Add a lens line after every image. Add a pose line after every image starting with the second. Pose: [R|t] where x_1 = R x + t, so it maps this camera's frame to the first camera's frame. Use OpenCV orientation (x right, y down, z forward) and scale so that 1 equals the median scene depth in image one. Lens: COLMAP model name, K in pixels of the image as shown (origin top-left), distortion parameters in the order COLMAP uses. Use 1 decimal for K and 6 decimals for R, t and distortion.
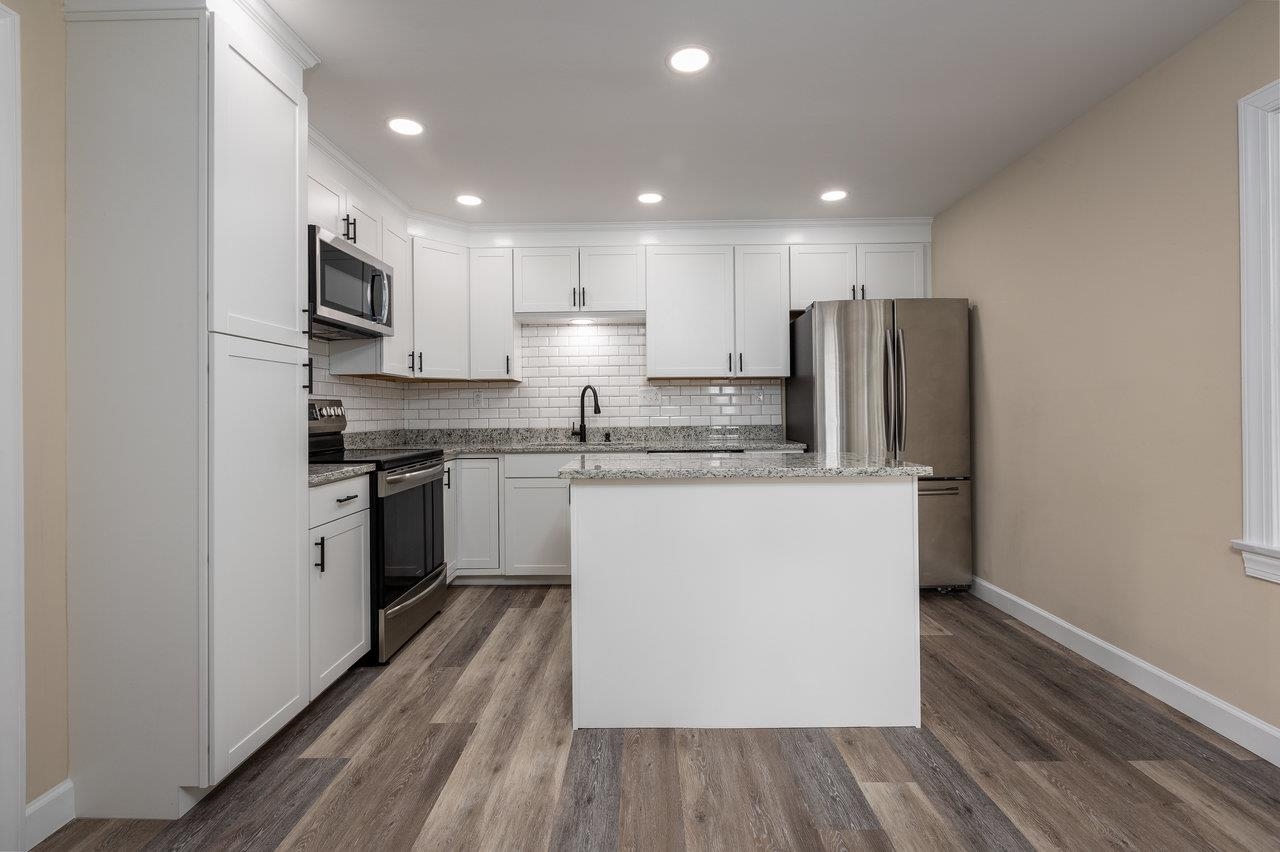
lens RADIAL K [[571.9, 0, 641.8], [0, 571.9, 400.9], [0, 0, 1]] dist [-0.000953, -0.000359]
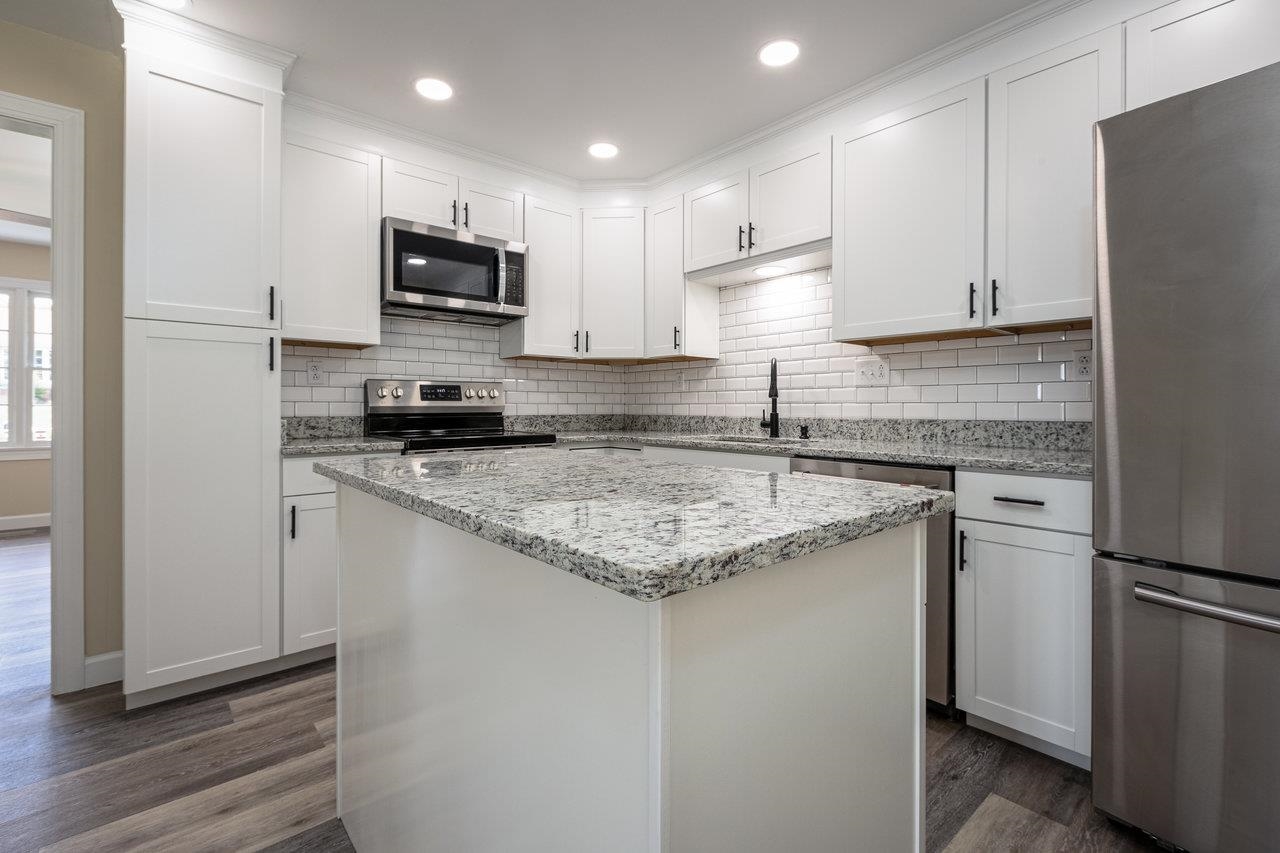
lens RADIAL K [[571.9, 0, 641.8], [0, 571.9, 401.4], [0, 0, 1]] dist [-0.000953, -0.000359]
pose [[0.656025, 0.005048, -0.754722, 0.353914], [0.004614, 0.999932, 0.010700, 0.019014], [0.754725, -0.010502, 0.655957, 0.421435]]
